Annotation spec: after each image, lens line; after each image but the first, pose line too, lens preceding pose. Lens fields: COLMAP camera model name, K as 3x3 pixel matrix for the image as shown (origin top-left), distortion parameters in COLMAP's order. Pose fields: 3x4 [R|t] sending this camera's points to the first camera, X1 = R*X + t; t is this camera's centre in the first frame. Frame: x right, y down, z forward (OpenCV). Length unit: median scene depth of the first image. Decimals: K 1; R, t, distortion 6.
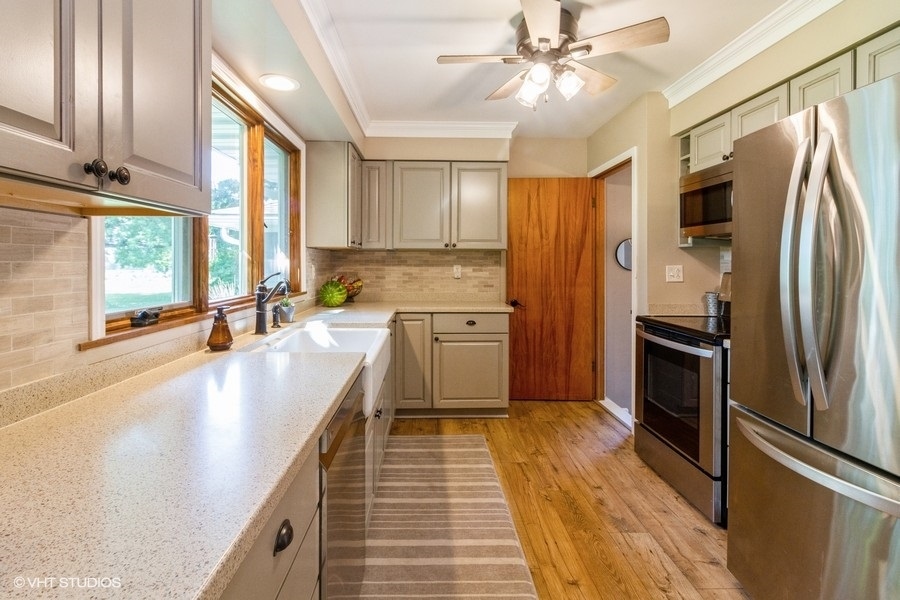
lens RADIAL K [[431.6, 0, 449.1], [0, 431.6, 264.6], [0, 0, 1]] dist [-0.000325, -0.000039]
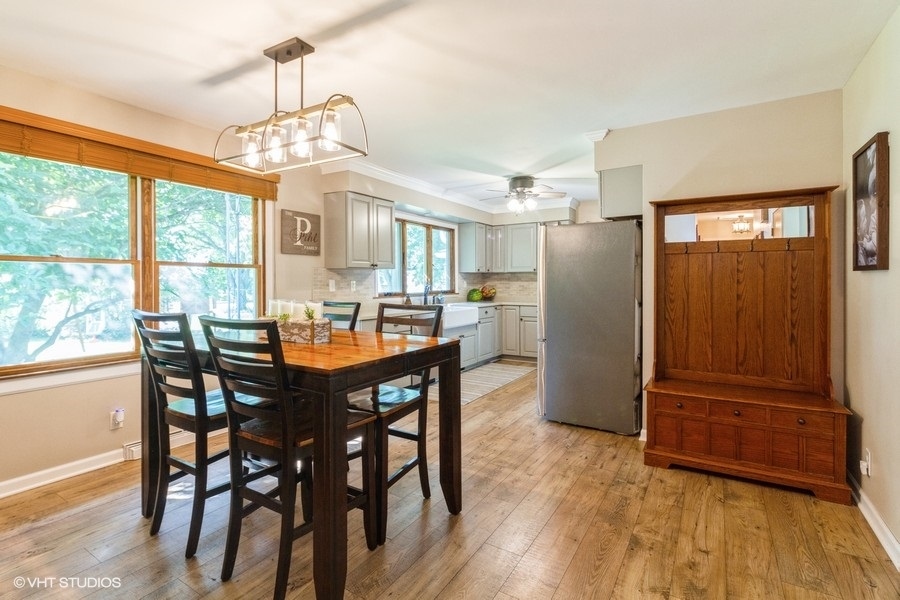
lens RADIAL K [[444.7, 0, 450.6], [0, 444.7, 283.2], [0, 0, 1]] dist [0.000501, 0.000023]
pose [[0.835563, -0.002637, -0.549388, 0.874762], [0.003419, 0.999994, 0.000400, 0.011677], [0.549384, -0.002213, 0.835567, -0.900902]]
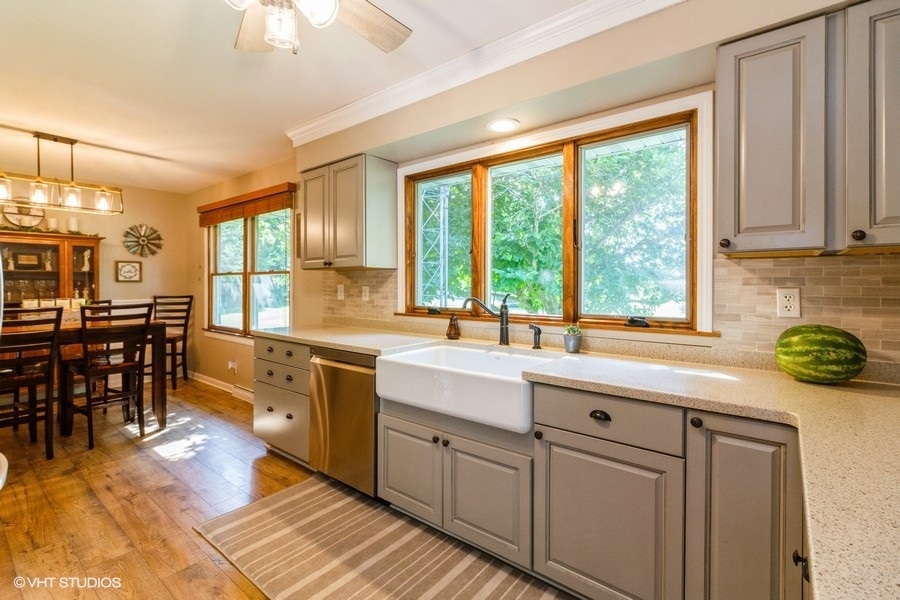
lens RADIAL K [[416.5, 0, 449.2], [0, 416.5, 283.8], [0, 0, 1]] dist [-0.000596, -0.000575]
pose [[-0.659373, -0.006371, -0.751789, 0.363645], [-0.009796, 0.999952, 0.000118, -0.005986], [0.751752, 0.007442, -0.659404, 1.112672]]
